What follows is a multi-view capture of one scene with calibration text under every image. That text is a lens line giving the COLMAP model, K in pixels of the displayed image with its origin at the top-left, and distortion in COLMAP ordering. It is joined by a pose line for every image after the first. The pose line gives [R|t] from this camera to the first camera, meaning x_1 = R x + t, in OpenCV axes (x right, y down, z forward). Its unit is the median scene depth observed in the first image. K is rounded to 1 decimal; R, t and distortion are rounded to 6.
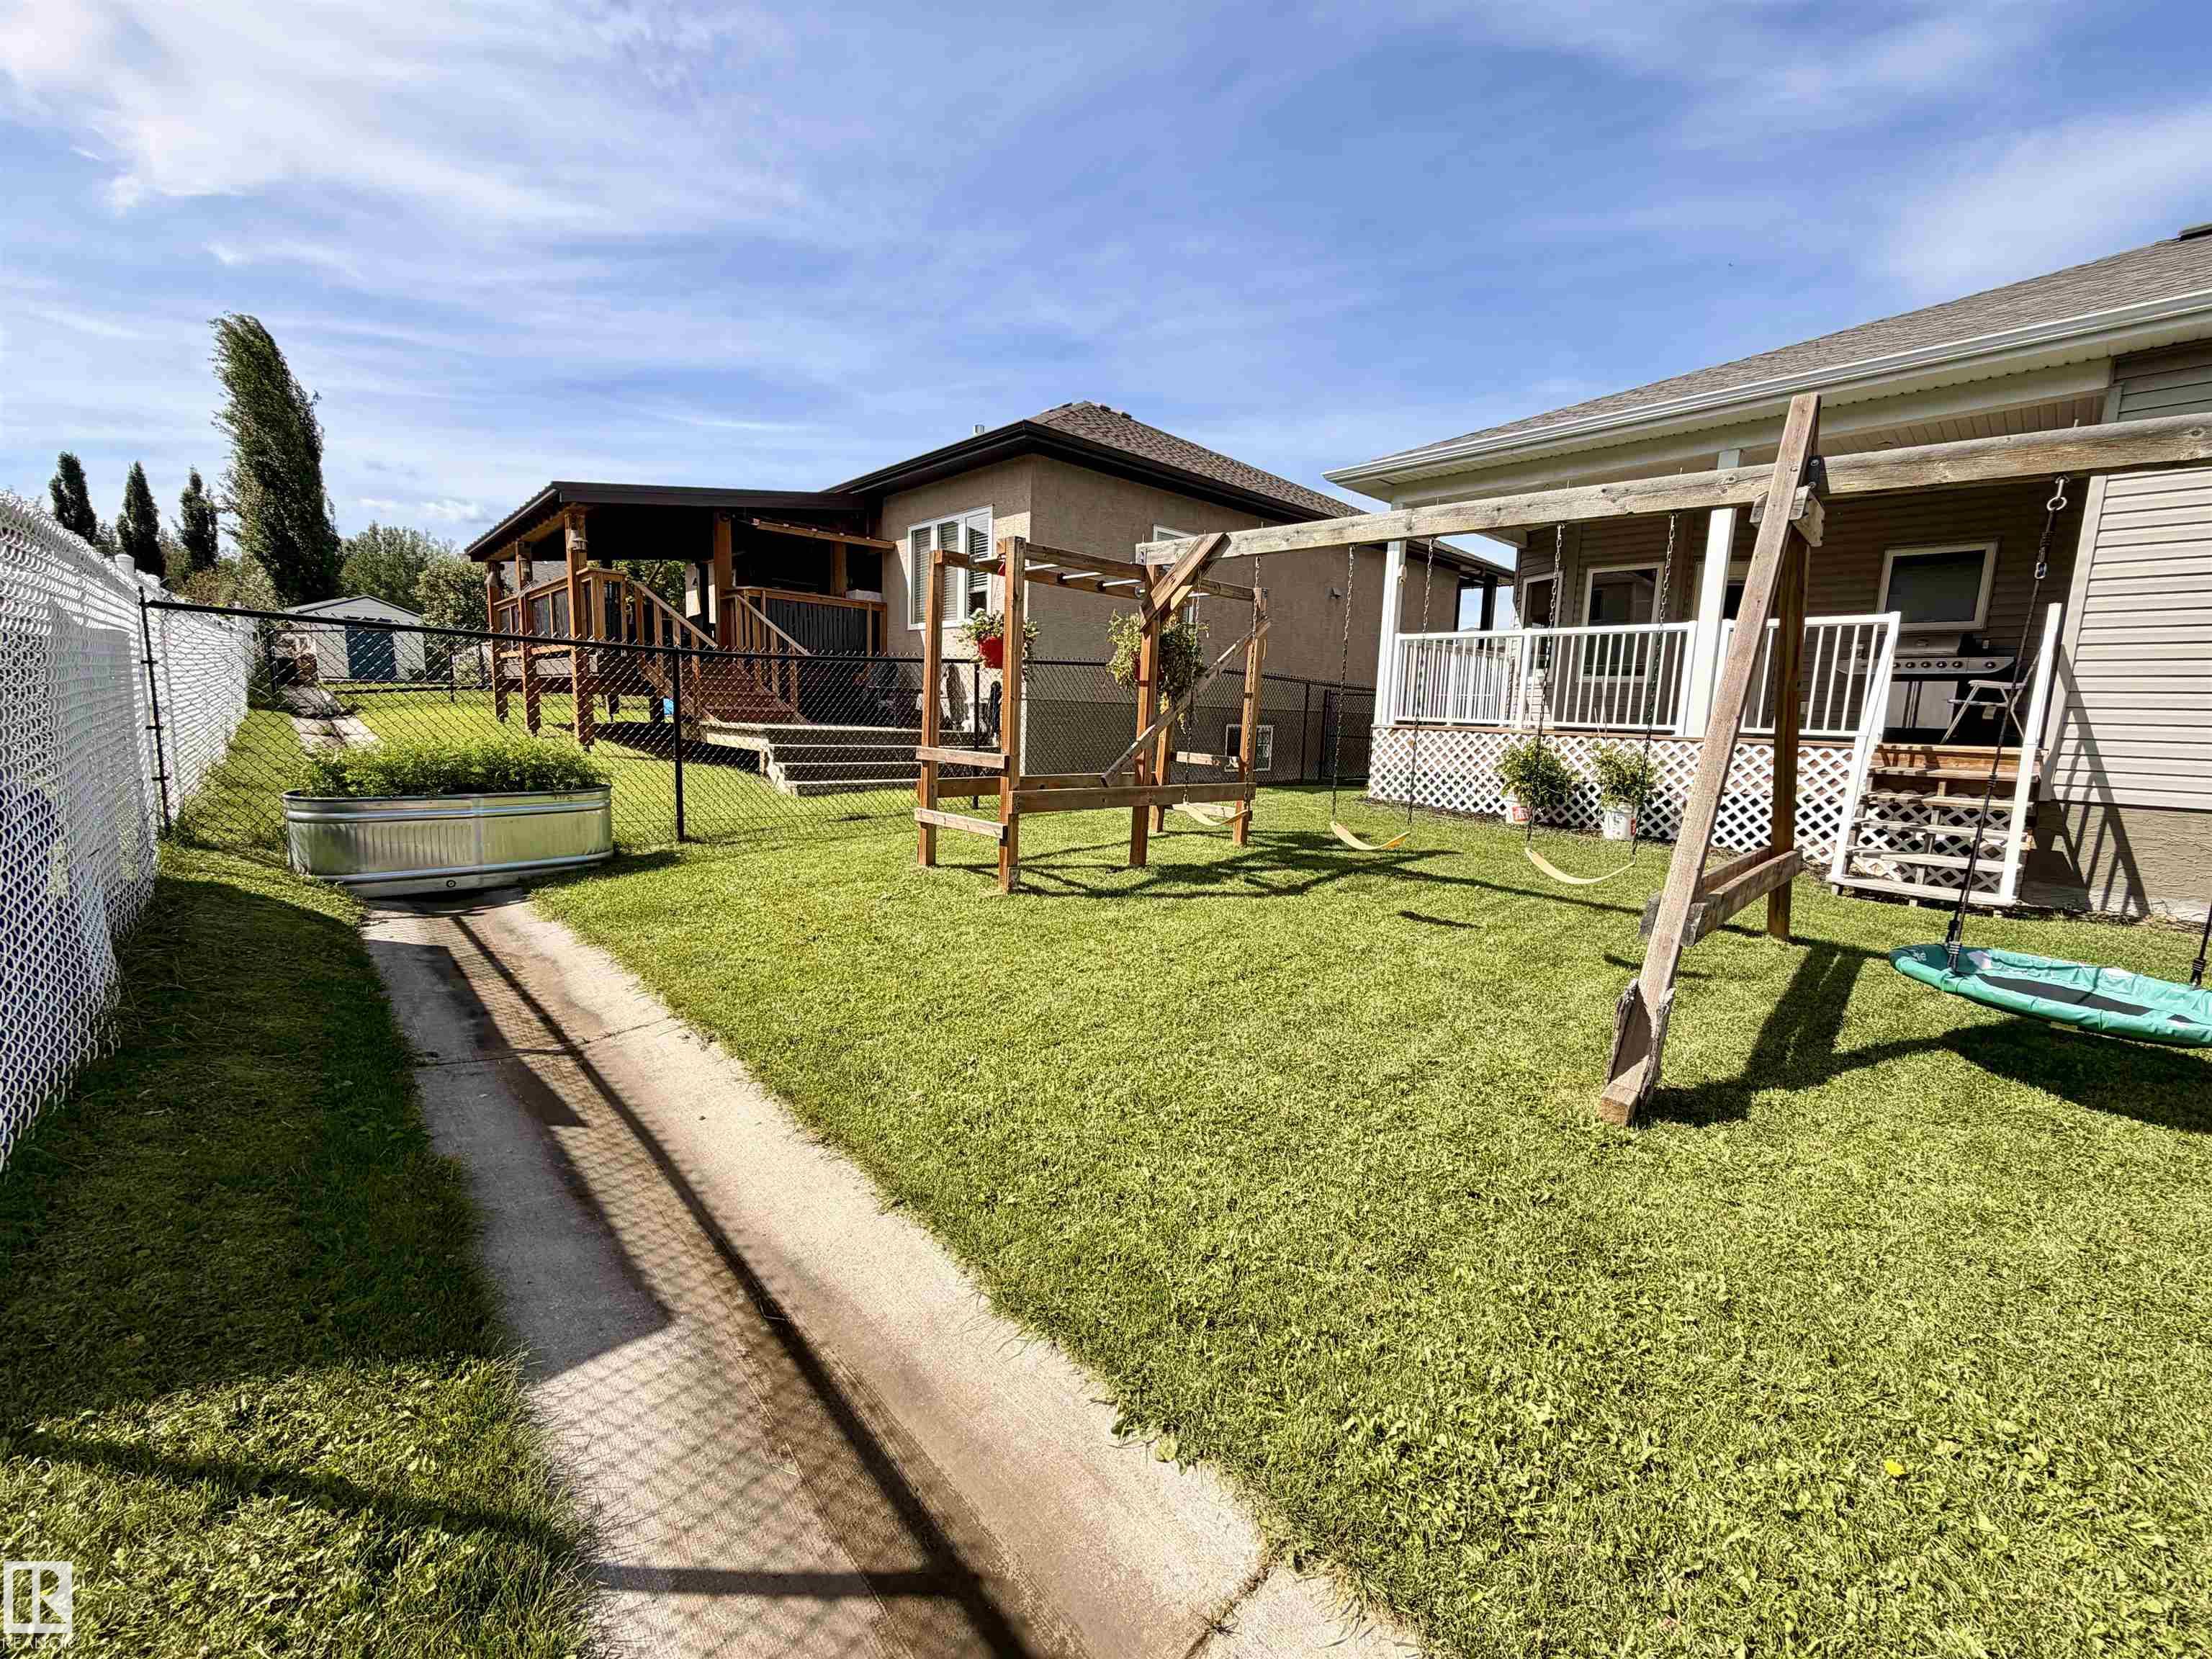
lens RADIAL K [[880.8, 0, 1102.0], [0, 880.8, 828.3], [0, 0, 1]] dist [-0.001317, 0.000376]
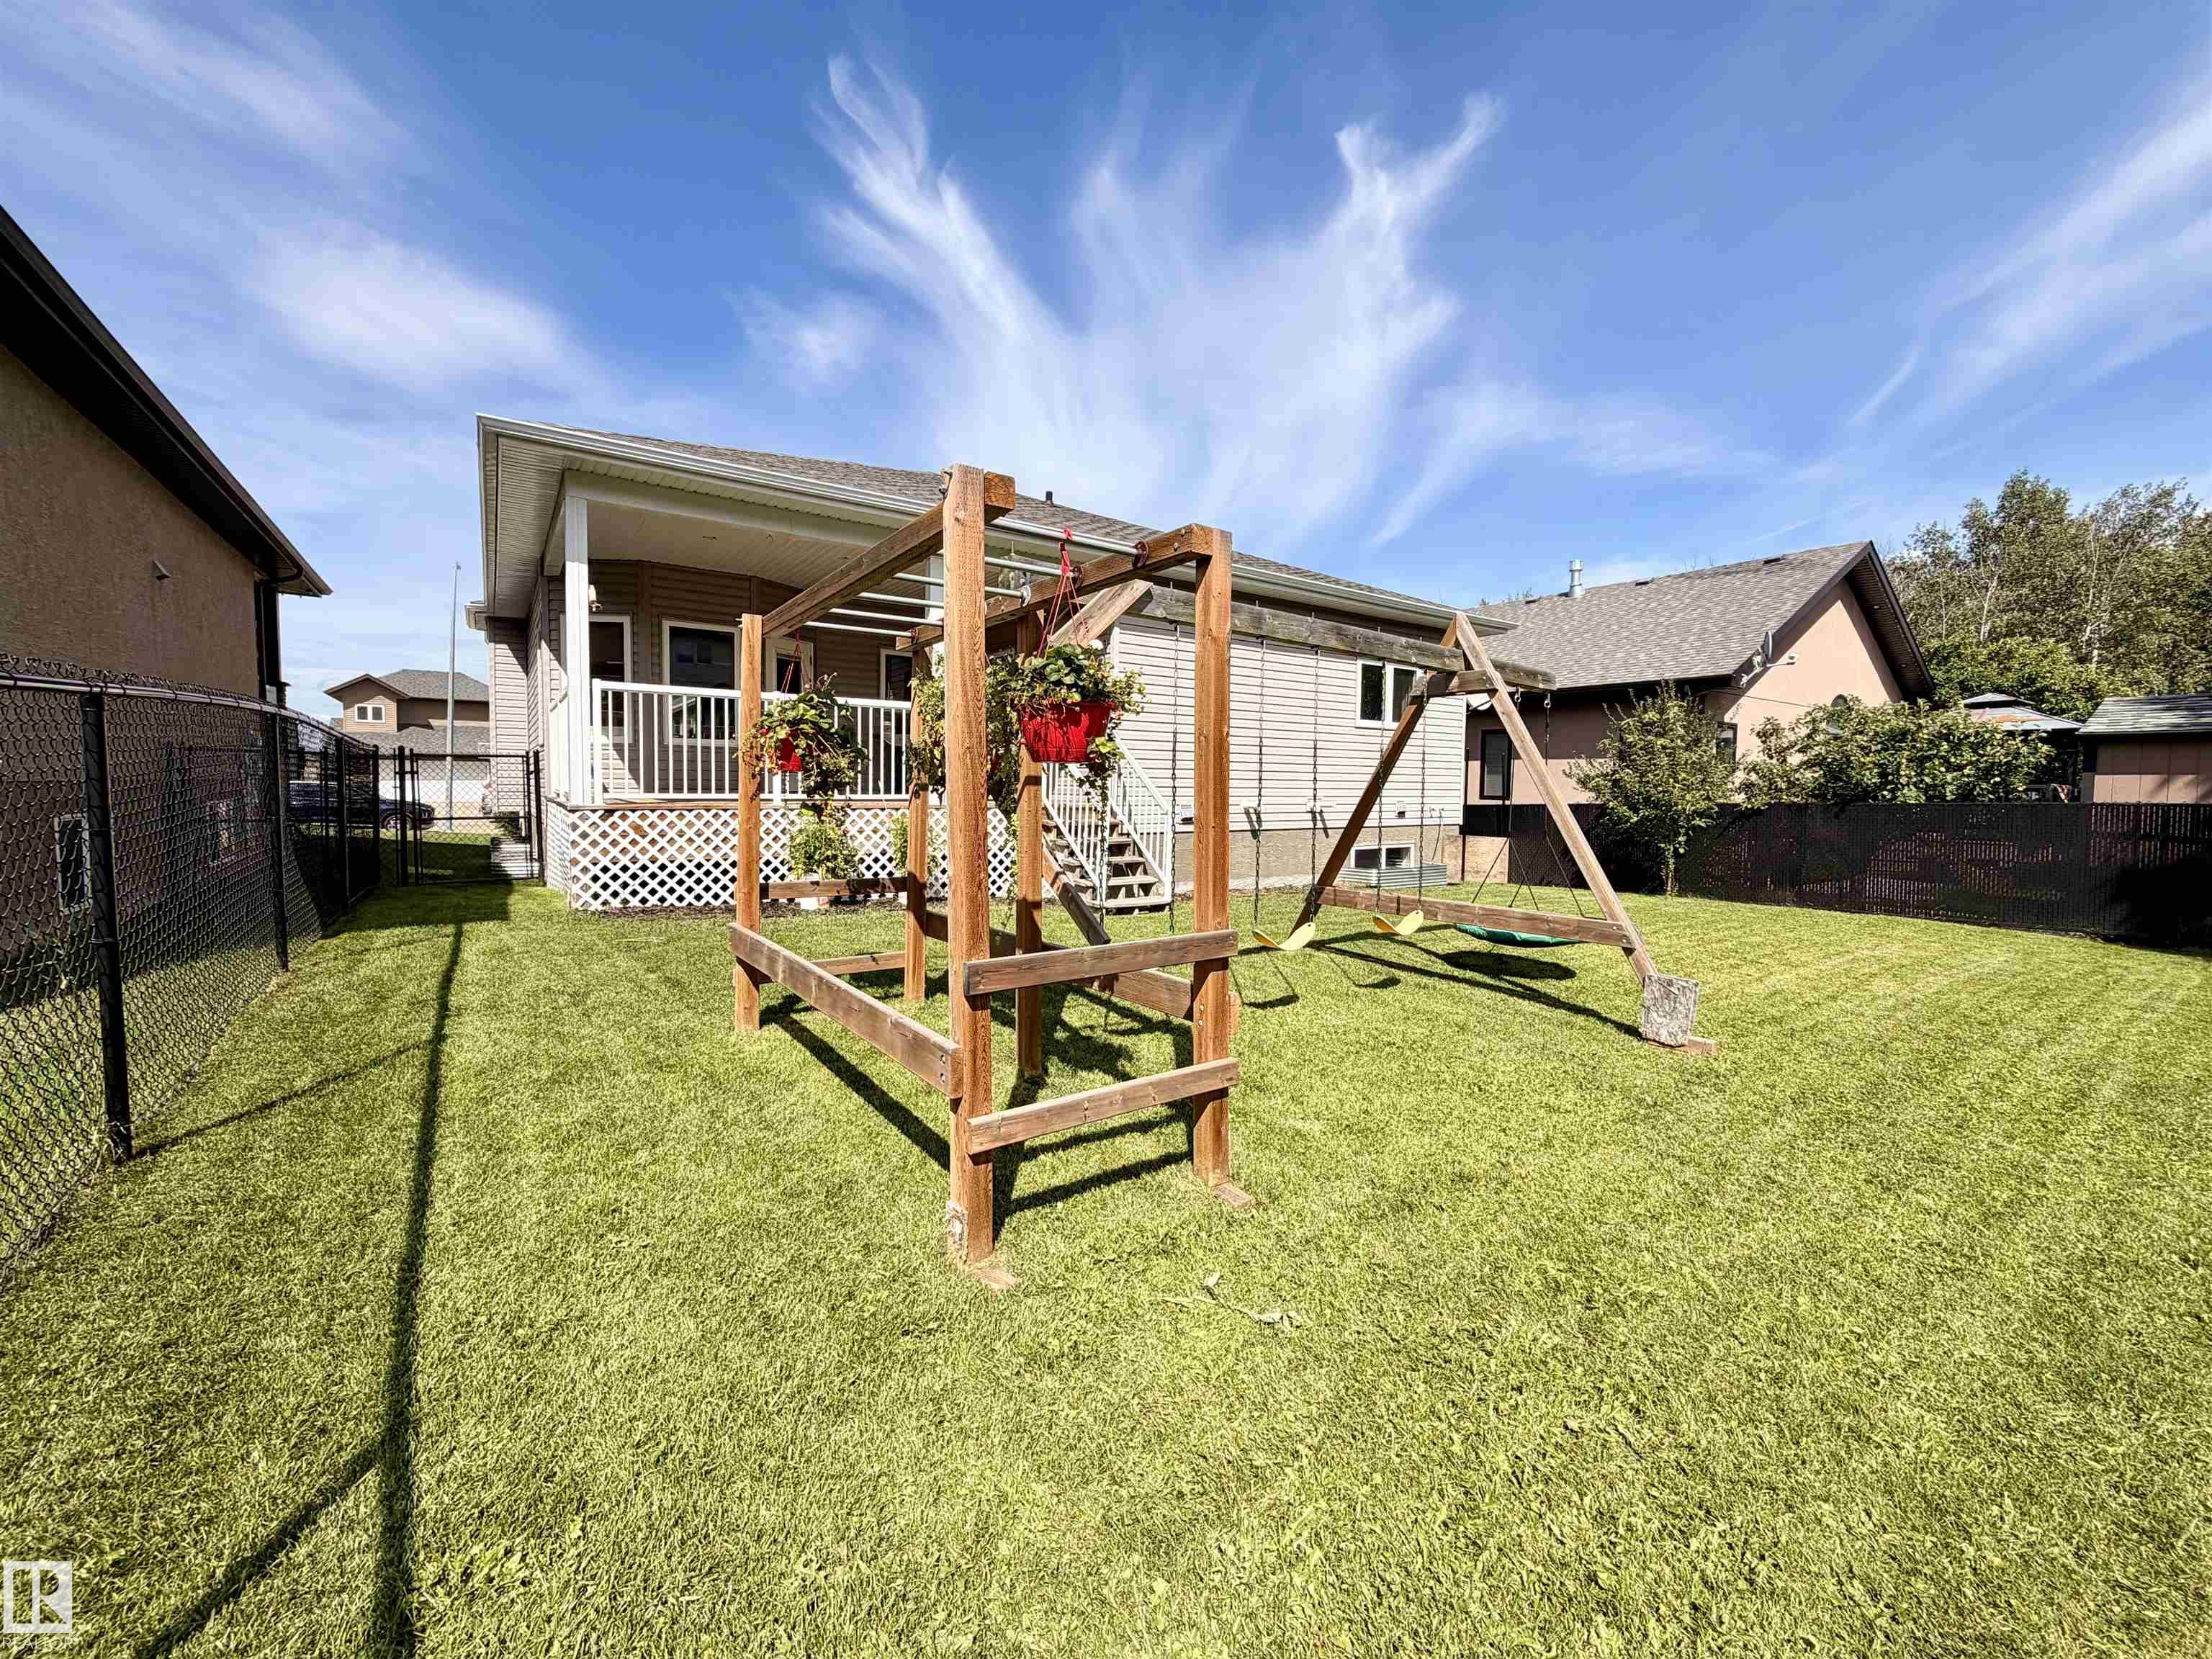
lens RADIAL K [[880.8, 0, 1102.0], [0, 880.8, 828.3], [0, 0, 1]] dist [-0.001317, 0.000376]
pose [[0.130538, -0.084681, 0.987820, -0.381720], [0.122368, 0.990104, 0.068706, -0.113974], [-0.983863, 0.111909, 0.139608, 0.579743]]
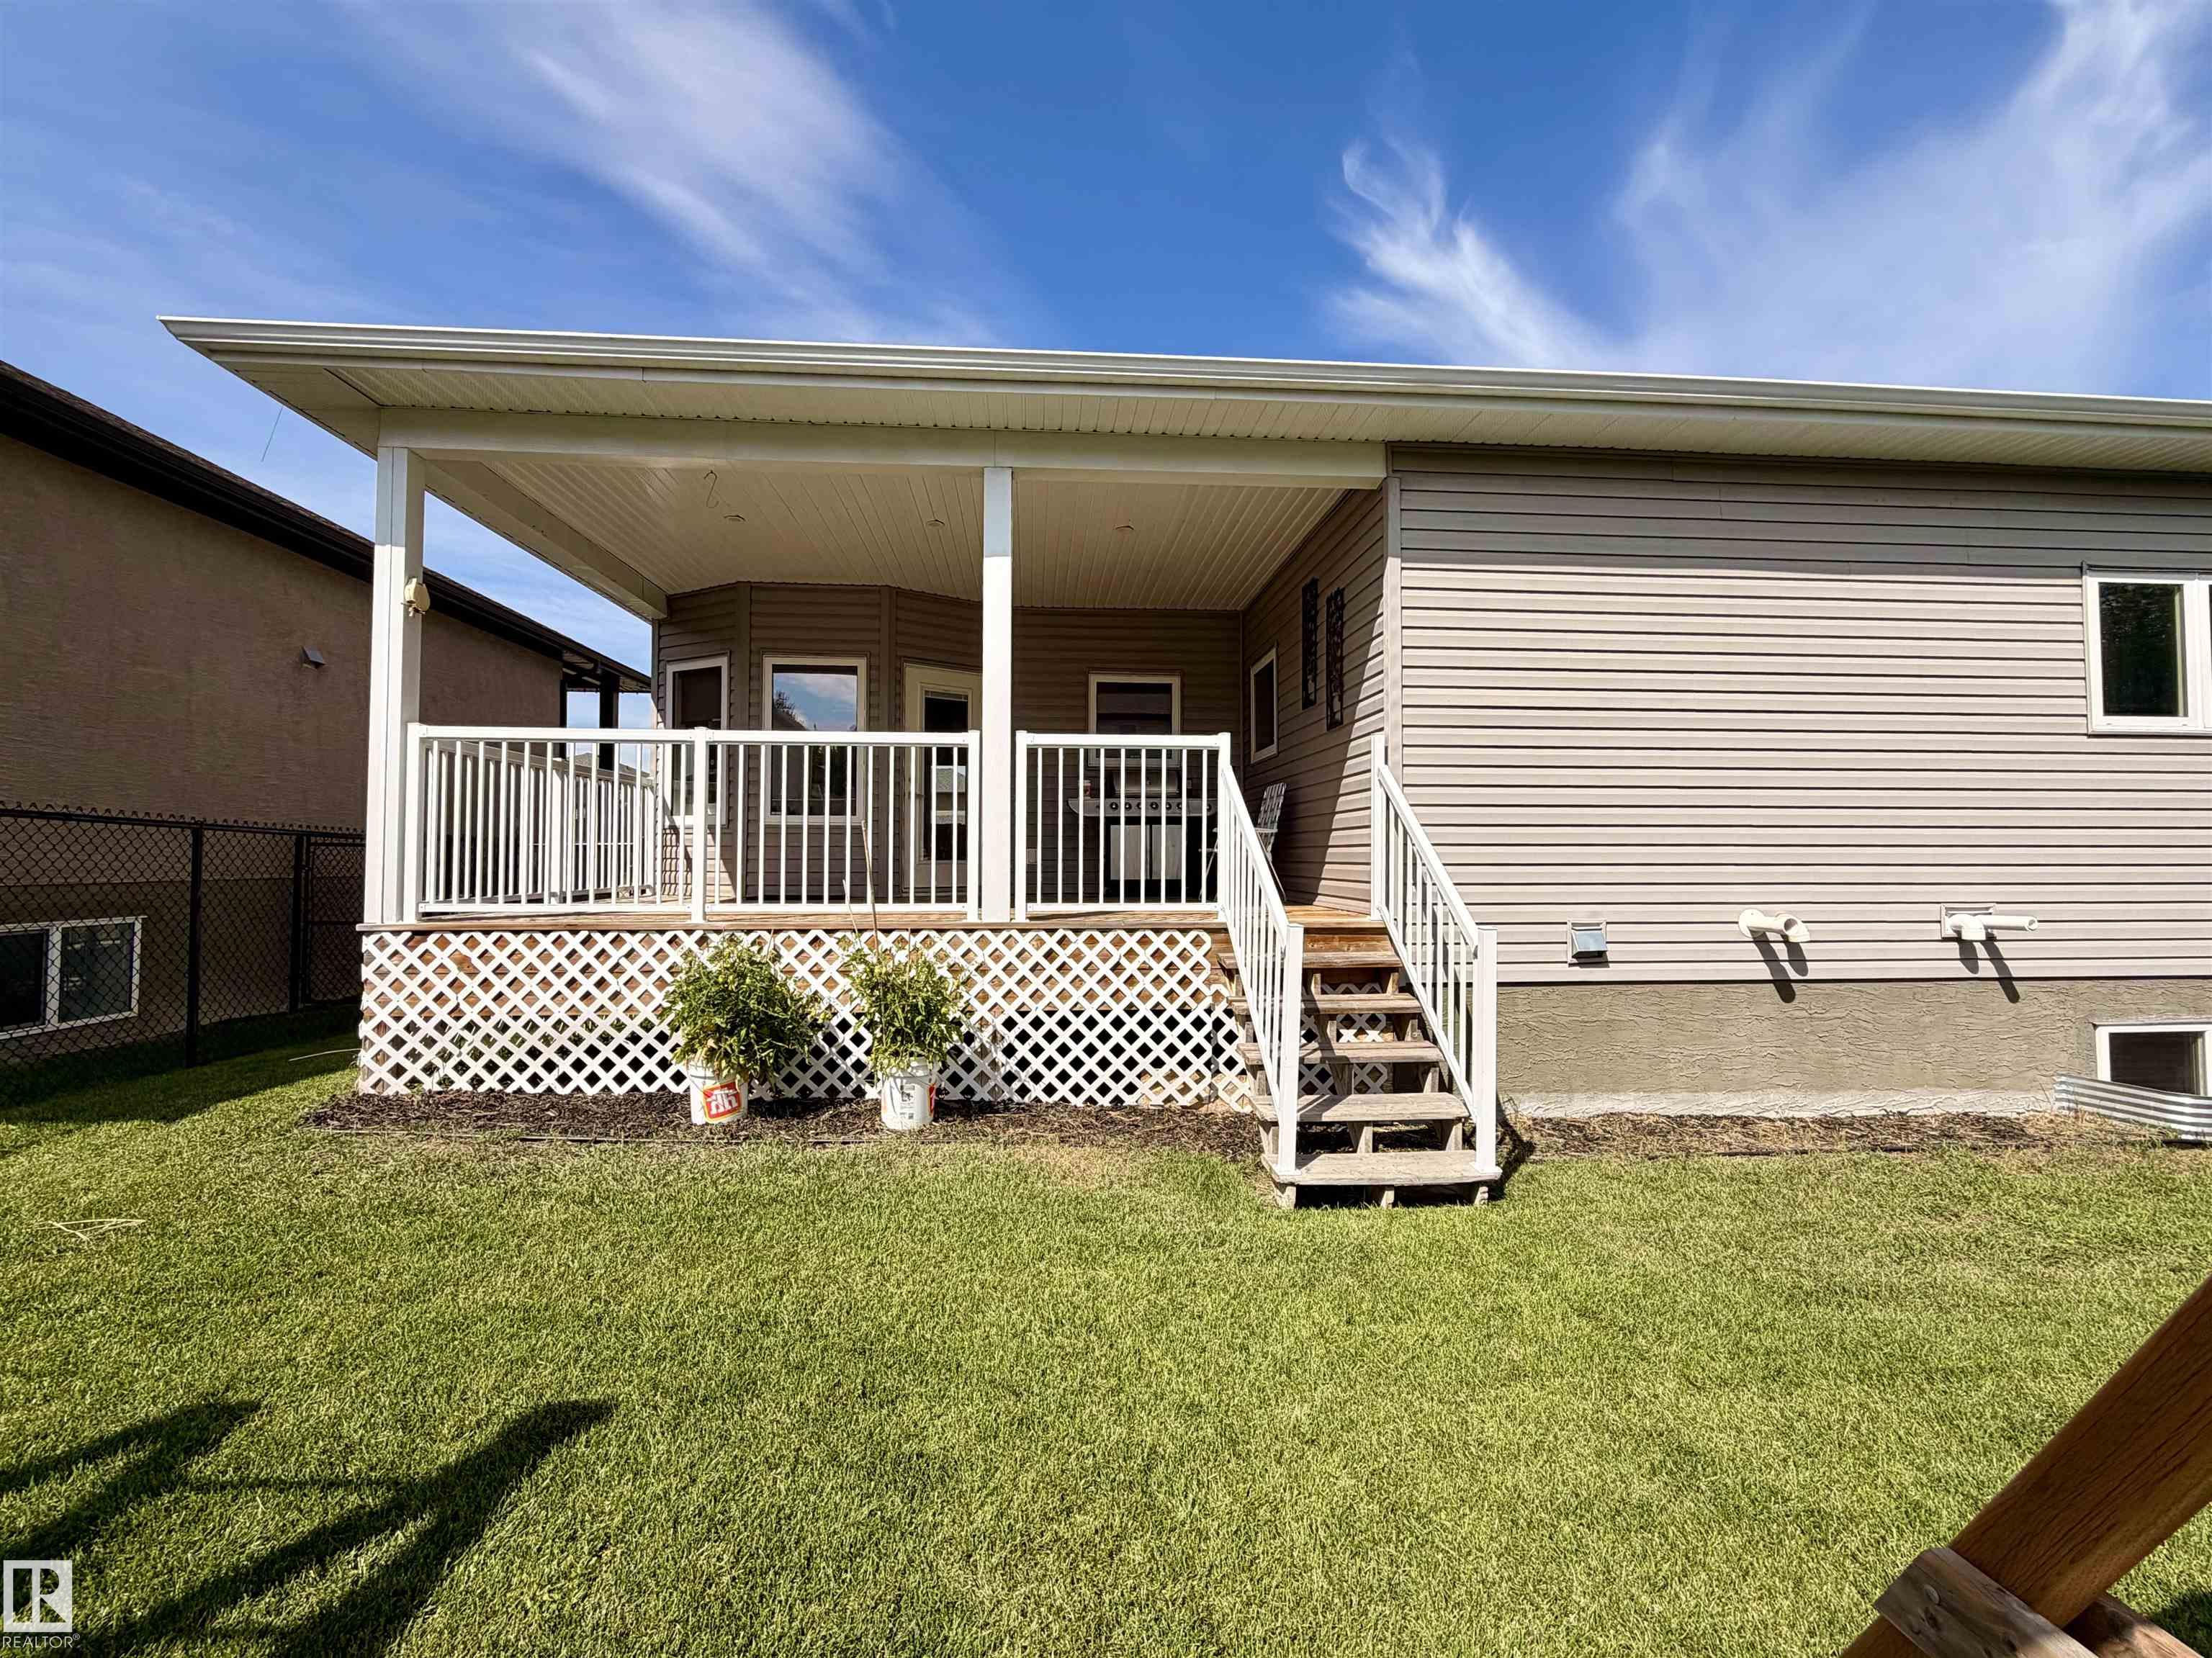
lens RADIAL K [[899.3, 0, 1099.0], [0, 899.3, 827.6], [0, 0, 1]] dist [-0.000565, -0.000257]
pose [[0.617380, -0.008922, 0.786614, 0.215818], [0.123657, 0.988605, -0.085841, -0.096528], [-0.776885, 0.150267, 0.611448, 0.513133]]
